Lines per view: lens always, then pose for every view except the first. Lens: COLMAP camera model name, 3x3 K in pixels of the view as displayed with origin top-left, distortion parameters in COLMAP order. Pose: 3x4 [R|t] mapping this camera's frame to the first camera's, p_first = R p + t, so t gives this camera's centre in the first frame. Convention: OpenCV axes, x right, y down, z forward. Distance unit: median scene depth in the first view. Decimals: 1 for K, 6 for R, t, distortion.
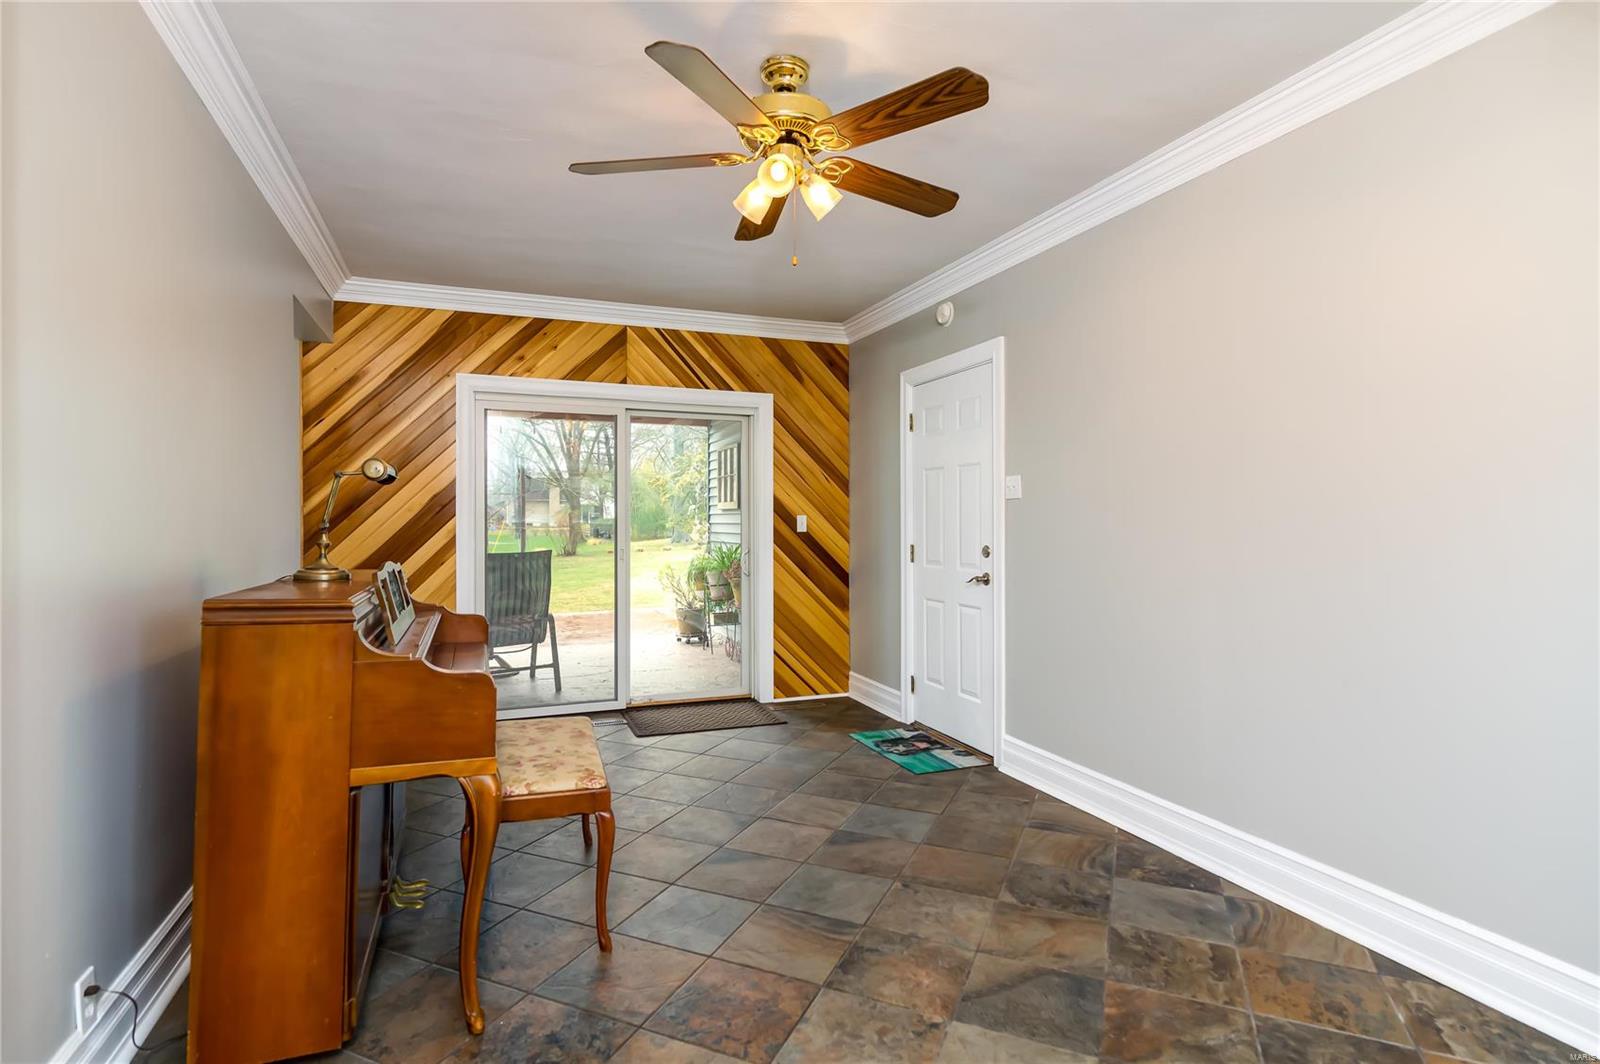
lens RADIAL K [[799.6, 0, 798.1], [0, 799.6, 520.0], [0, 0, 1]] dist [0.016036, -0.001570]
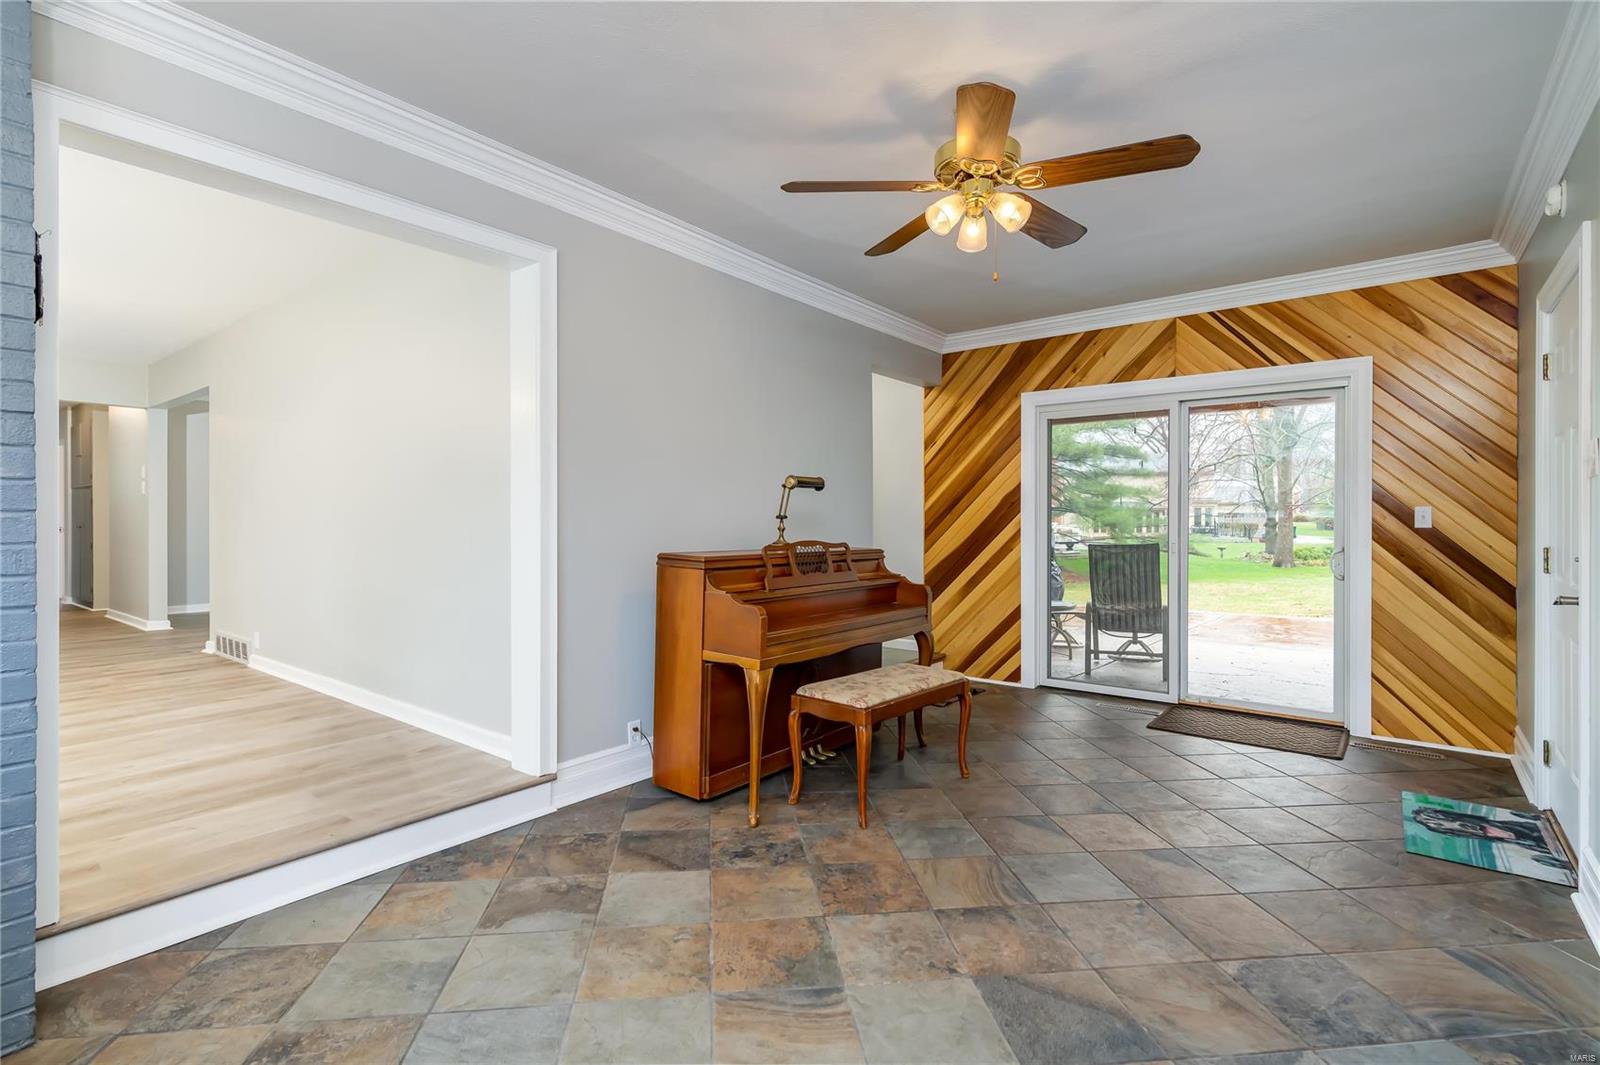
lens RADIAL K [[761.9, 0, 787.2], [0, 761.9, 526.4], [0, 0, 1]] dist [0.012197, -0.001937]
pose [[0.494995, 0.008816, -0.868851, 0.411036], [0.002405, 0.999931, 0.011516, 0.004045], [0.868893, -0.007789, 0.494939, 0.125028]]
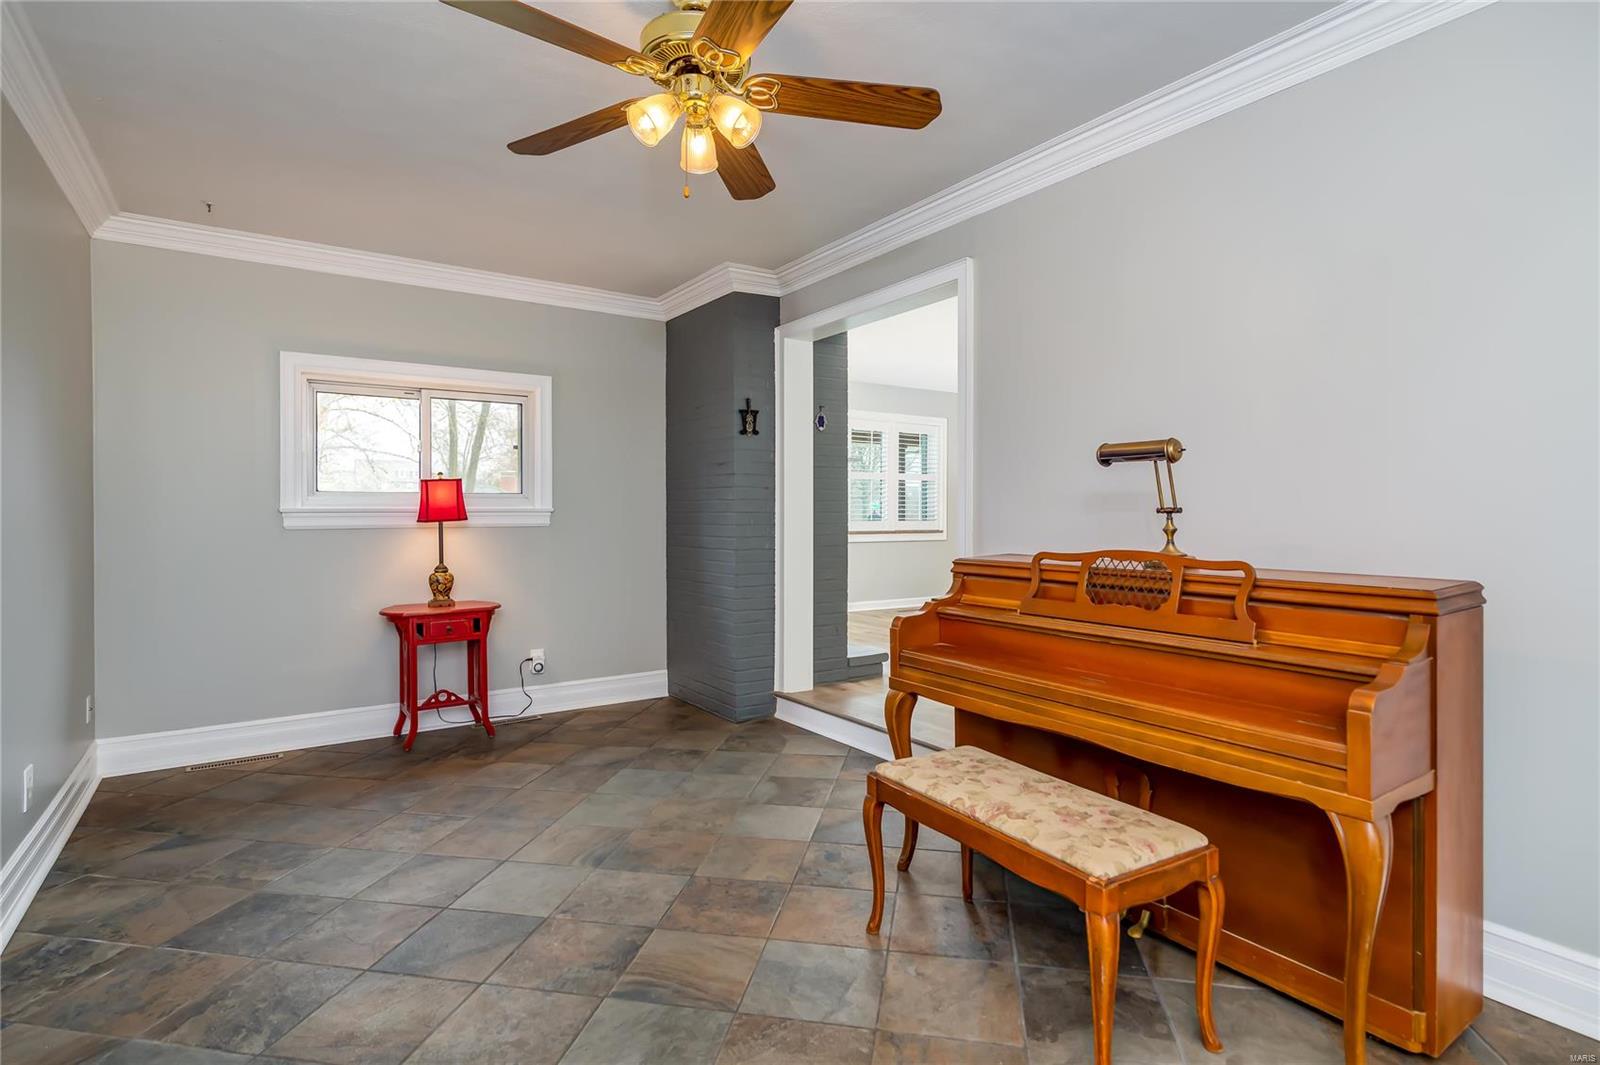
lens RADIAL K [[799.6, 0, 798.1], [0, 799.6, 527.9], [0, 0, 1]] dist [0.016036, -0.001570]
pose [[-0.976877, 0.008250, -0.213645, 0.032417], [0.005594, 0.999899, 0.013036, 0.006468], [0.213731, 0.011539, -0.976824, 0.983011]]
